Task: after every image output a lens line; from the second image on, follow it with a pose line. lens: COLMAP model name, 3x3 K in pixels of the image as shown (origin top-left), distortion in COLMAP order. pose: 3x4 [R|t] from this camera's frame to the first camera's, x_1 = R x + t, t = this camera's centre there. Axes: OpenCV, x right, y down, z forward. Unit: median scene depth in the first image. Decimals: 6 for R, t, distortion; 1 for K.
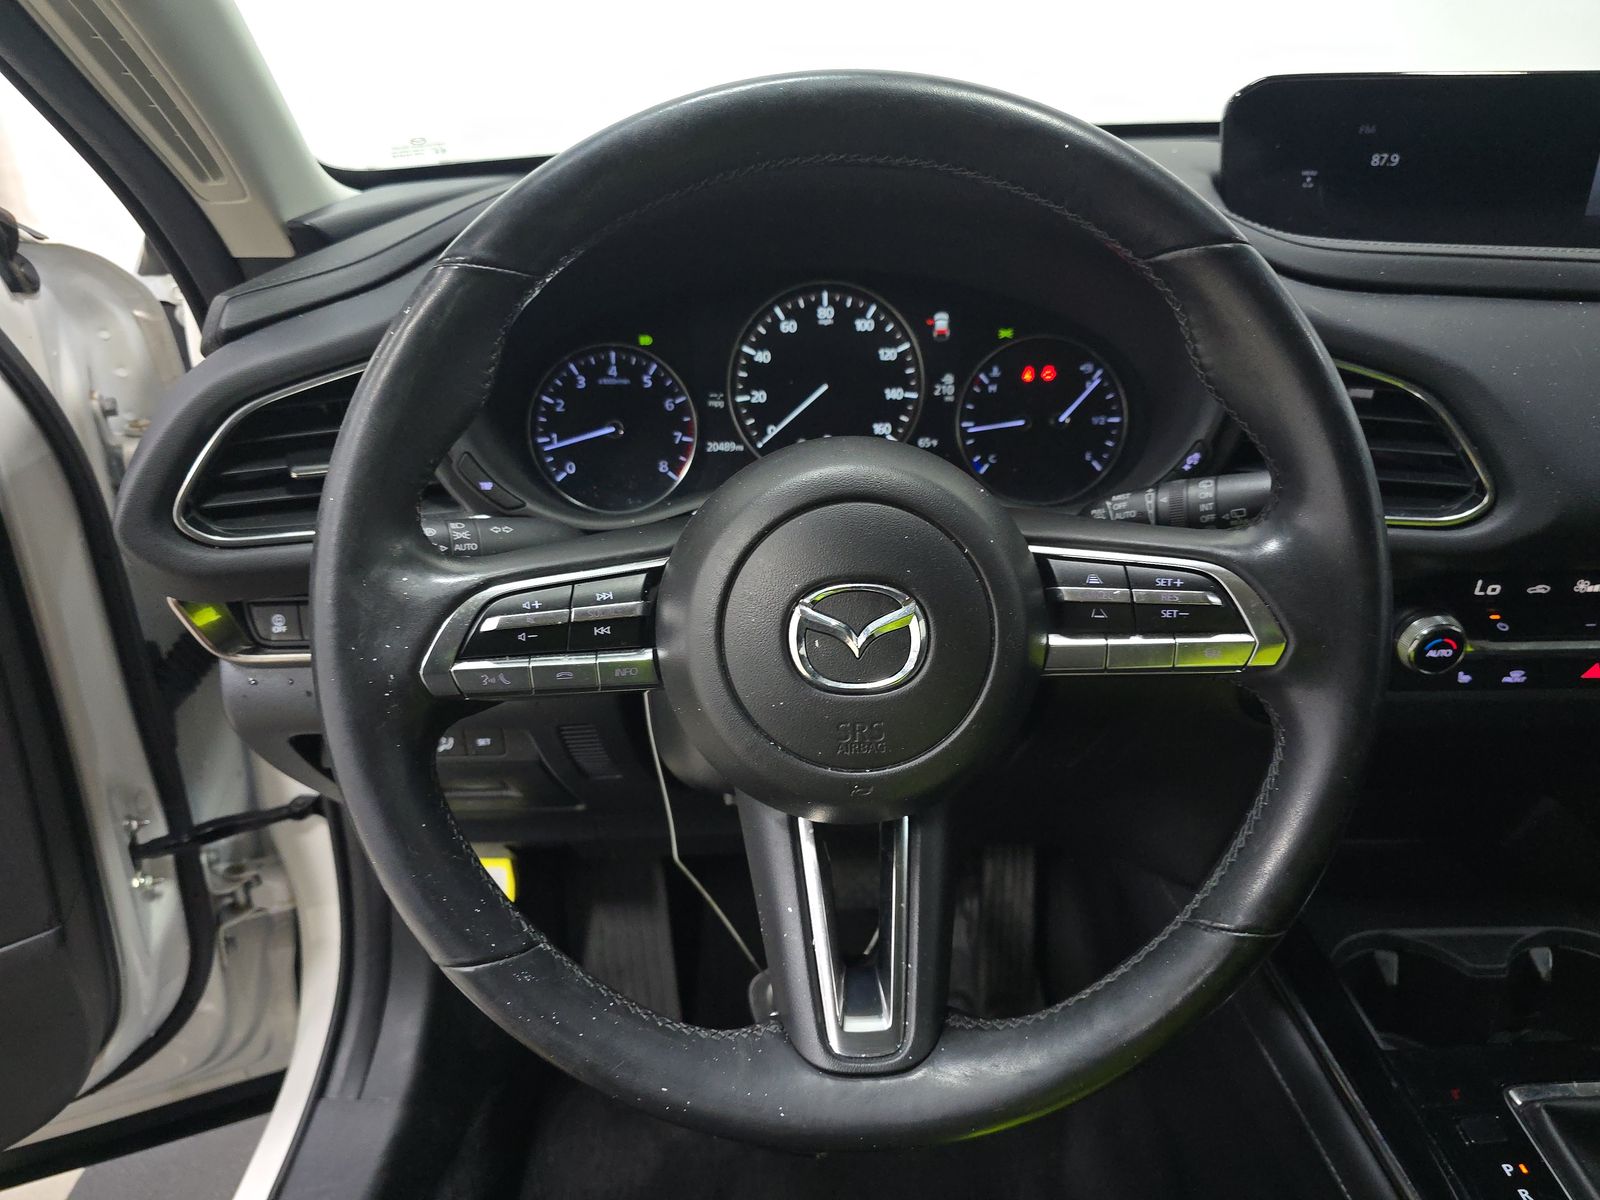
lens RADIAL K [[1072.1, 0, 811.7], [0, 1072.1, 591.9], [0, 0, 1]] dist [0.069701, -0.063419]
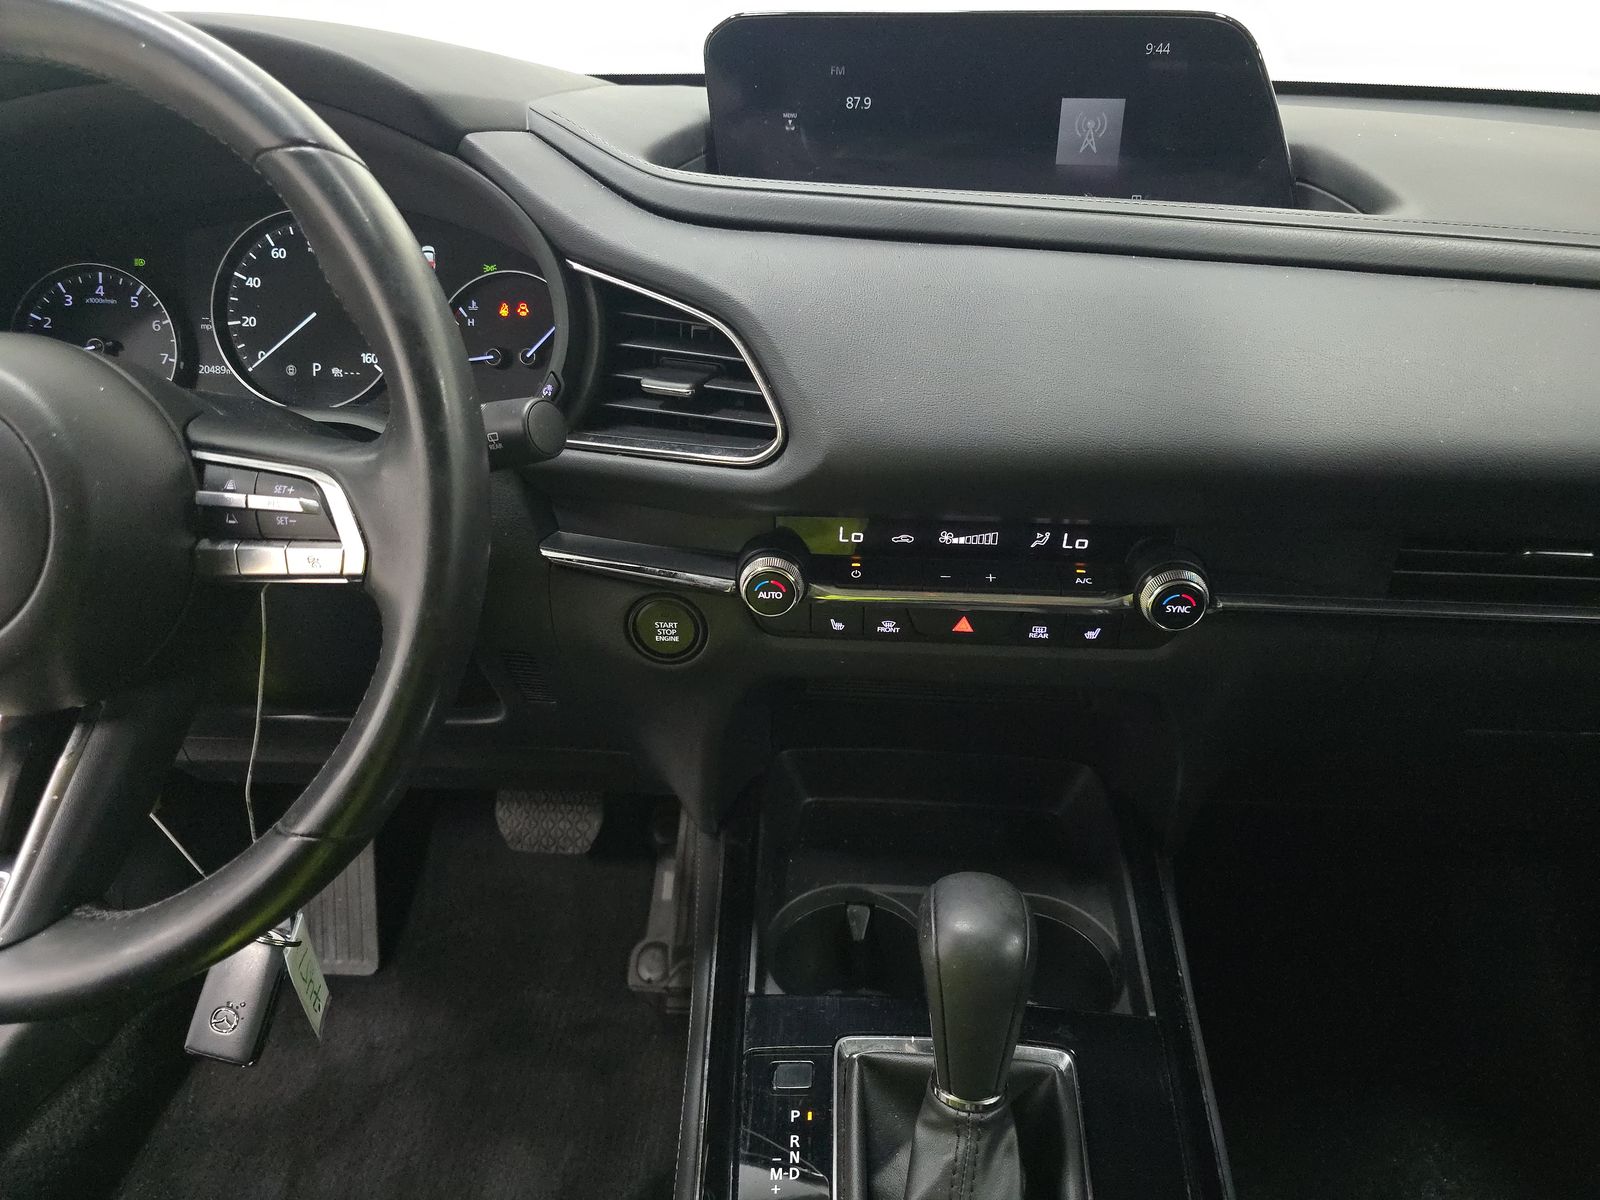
lens RADIAL K [[1072.1, 0, 811.7], [0, 1072.1, 591.9], [0, 0, 1]] dist [0.069701, -0.063419]
pose [[0.995116, 0.051445, -0.084245, 0.588190], [-0.050125, 0.998586, 0.017715, 0.028679], [0.085037, -0.013405, 0.996288, 0.017891]]
